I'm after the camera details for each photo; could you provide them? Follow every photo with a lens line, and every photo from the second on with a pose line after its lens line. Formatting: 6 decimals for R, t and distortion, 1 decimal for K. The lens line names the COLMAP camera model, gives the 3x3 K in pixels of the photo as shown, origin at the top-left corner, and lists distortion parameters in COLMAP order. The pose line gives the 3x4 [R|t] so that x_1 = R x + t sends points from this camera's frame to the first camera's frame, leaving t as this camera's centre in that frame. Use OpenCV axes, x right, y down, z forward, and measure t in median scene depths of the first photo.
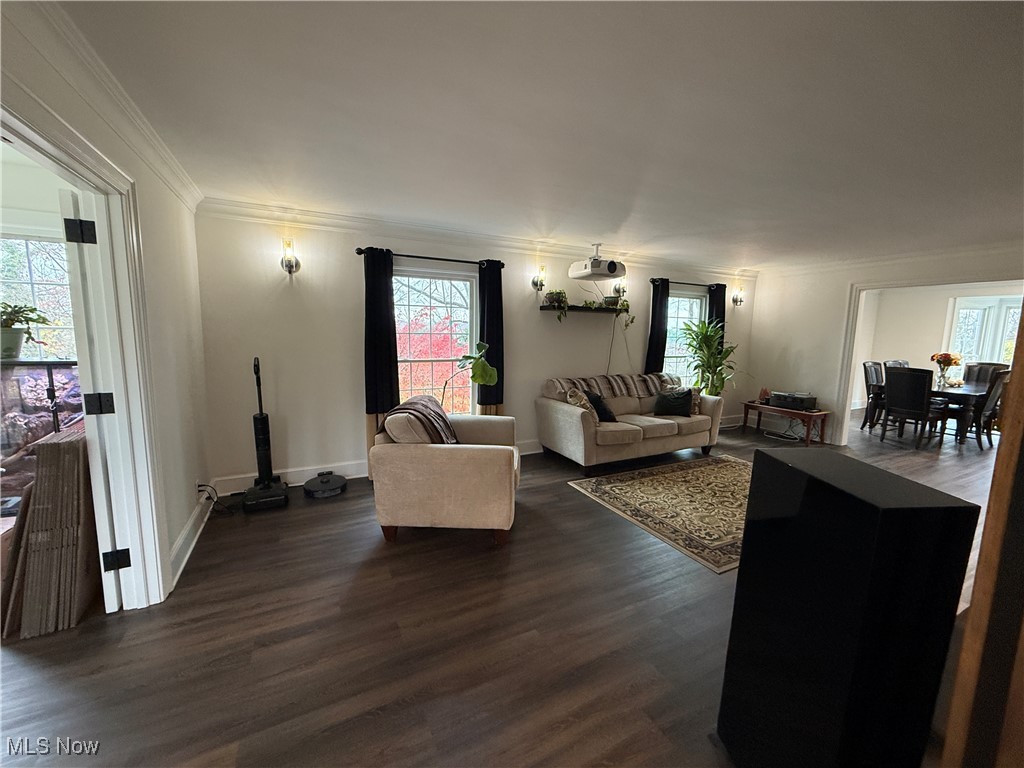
lens RADIAL K [[409.3, 0, 507.1], [0, 409.3, 382.1], [0, 0, 1]] dist [-0.003306, 0.000739]
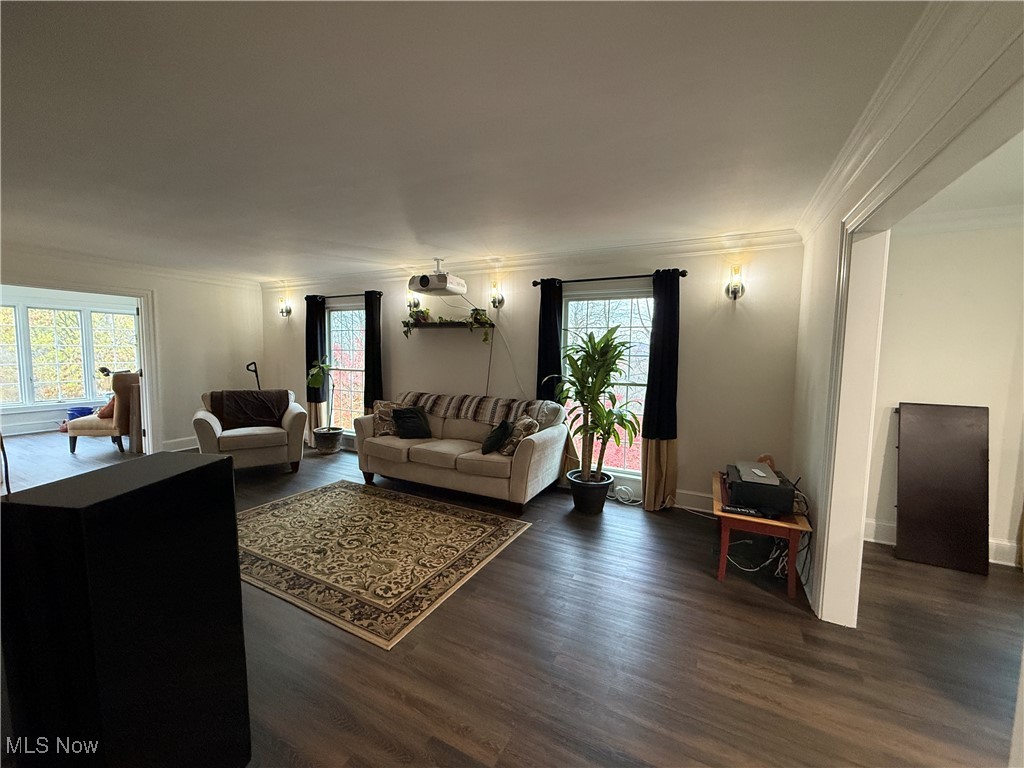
lens RADIAL K [[409.3, 0, 509.8], [0, 409.3, 381.0], [0, 0, 1]] dist [-0.003306, 0.000739]
pose [[0.587211, 0.052668, -0.807719, 1.223027], [-0.103868, 0.994534, -0.010663, -0.056035], [0.802742, 0.090158, 0.589472, 0.630197]]
